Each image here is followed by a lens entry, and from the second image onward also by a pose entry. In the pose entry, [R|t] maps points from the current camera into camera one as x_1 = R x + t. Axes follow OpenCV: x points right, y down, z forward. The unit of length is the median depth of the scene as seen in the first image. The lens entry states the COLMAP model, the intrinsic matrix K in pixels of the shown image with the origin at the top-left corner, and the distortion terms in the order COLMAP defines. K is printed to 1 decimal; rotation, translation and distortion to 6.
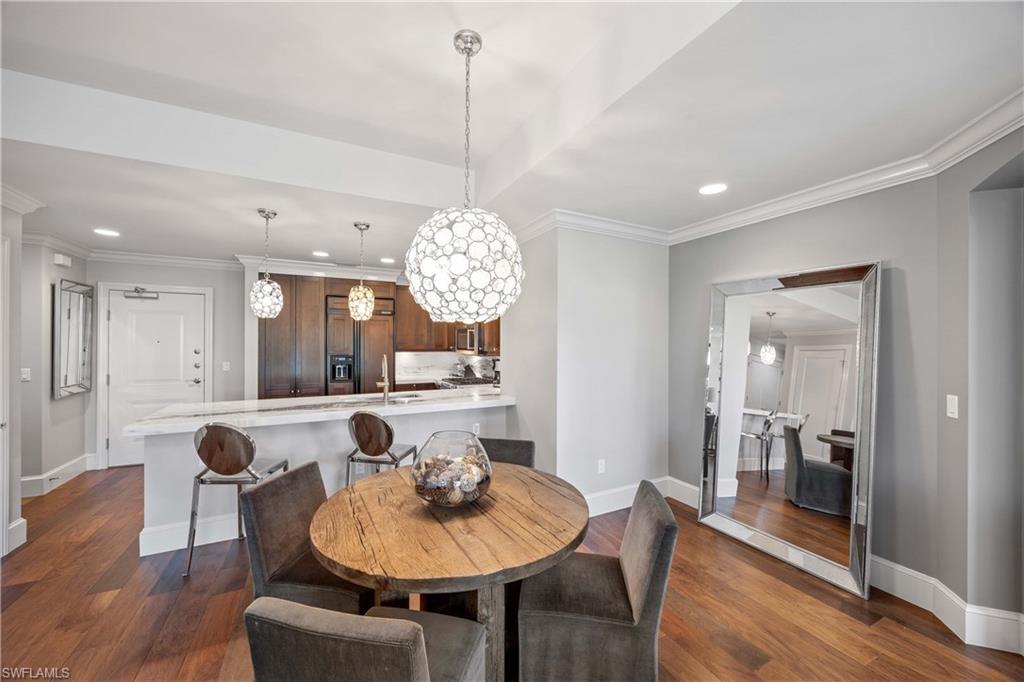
lens RADIAL K [[391.9, 0, 508.4], [0, 391.9, 341.0], [0, 0, 1]] dist [0.000876, 0.000194]
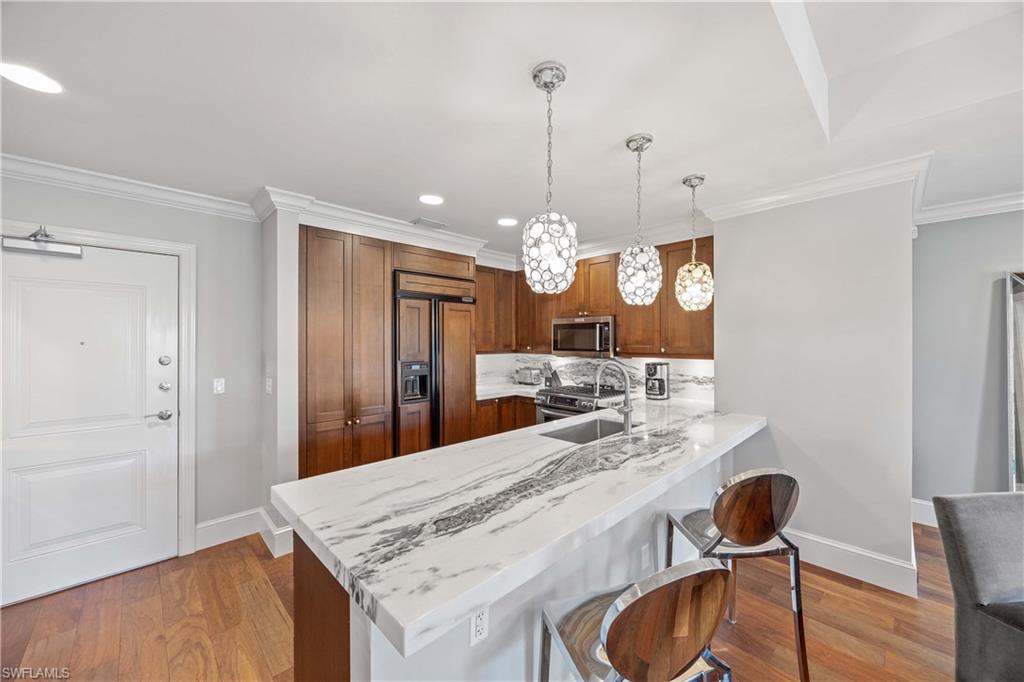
lens RADIAL K [[391.9, 0, 515.3], [0, 391.9, 342.8], [0, 0, 1]] dist [0.000876, 0.000194]
pose [[0.952311, -0.007171, 0.305045, -0.481890], [0.004419, 0.999943, 0.009711, -0.001623], [-0.305097, -0.007900, 0.952289, 0.326974]]
